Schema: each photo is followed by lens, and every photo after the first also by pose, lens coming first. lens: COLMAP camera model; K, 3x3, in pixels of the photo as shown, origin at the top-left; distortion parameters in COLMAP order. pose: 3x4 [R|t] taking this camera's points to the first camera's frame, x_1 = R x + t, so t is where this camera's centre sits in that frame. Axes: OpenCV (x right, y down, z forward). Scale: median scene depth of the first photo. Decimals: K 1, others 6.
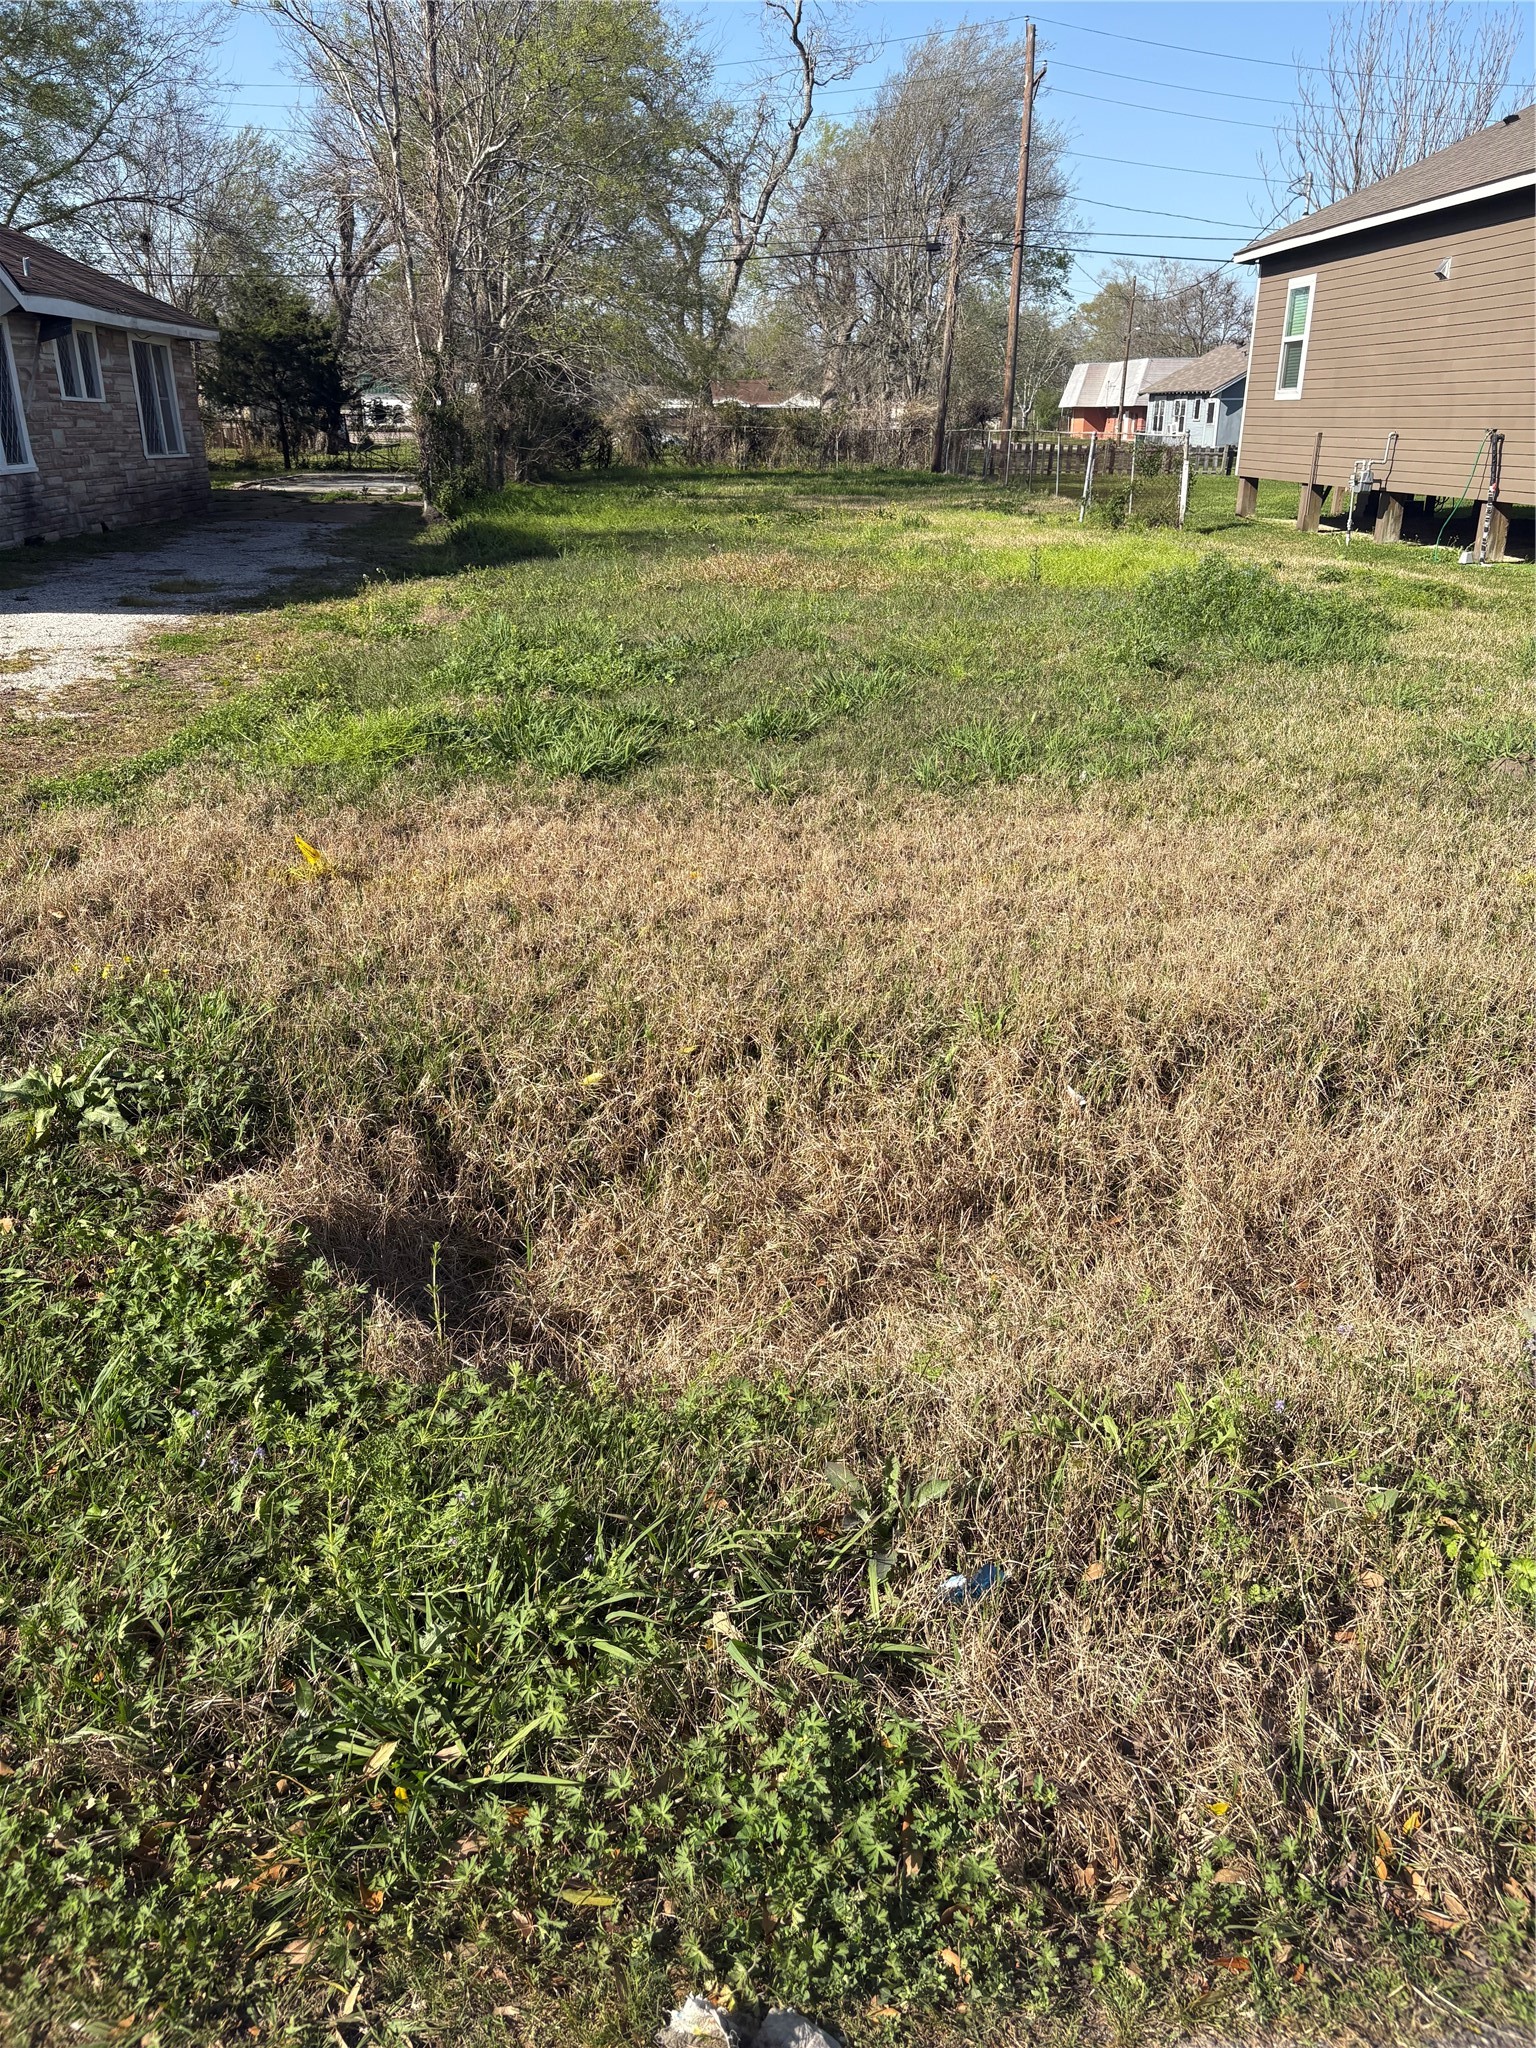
lens RADIAL K [[1523.9, 0, 776.5], [0, 1523.9, 1034.7], [0, 0, 1]] dist [0.047987, -0.041568]
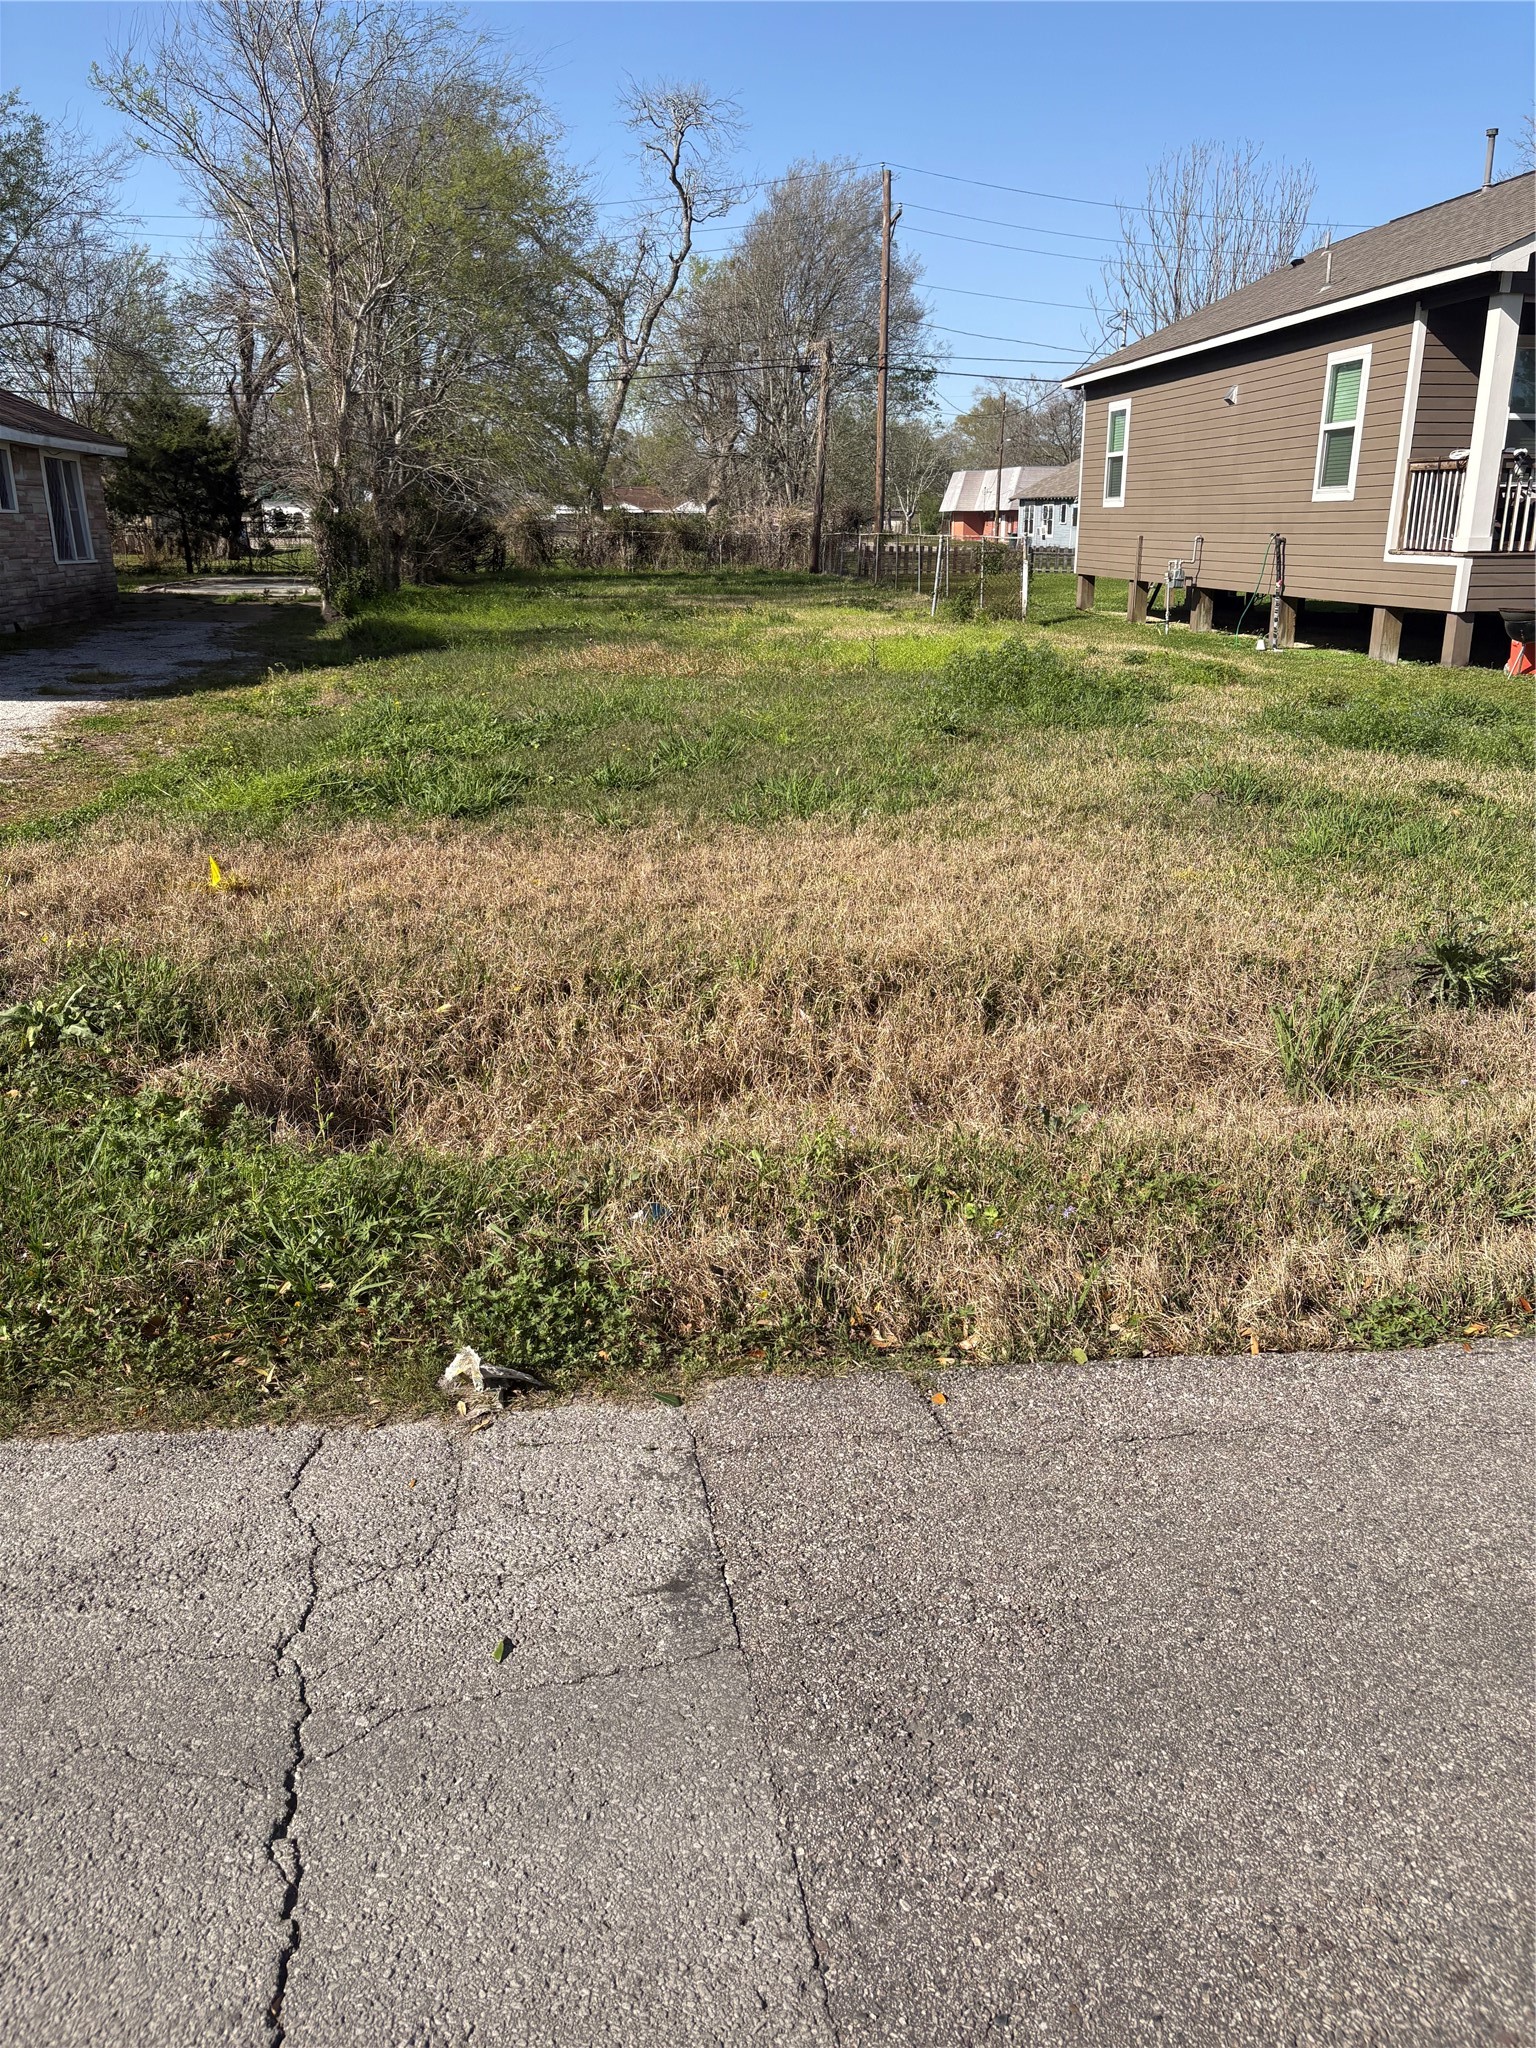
lens RADIAL K [[1523.9, 0, 767.4], [0, 1523.9, 1016.6], [0, 0, 1]] dist [0.047987, -0.041568]
pose [[0.998282, -0.022411, 0.054142, 0.045540], [0.026159, 0.997236, -0.069547, 0.068215], [-0.052434, 0.070844, 0.996108, -0.177524]]
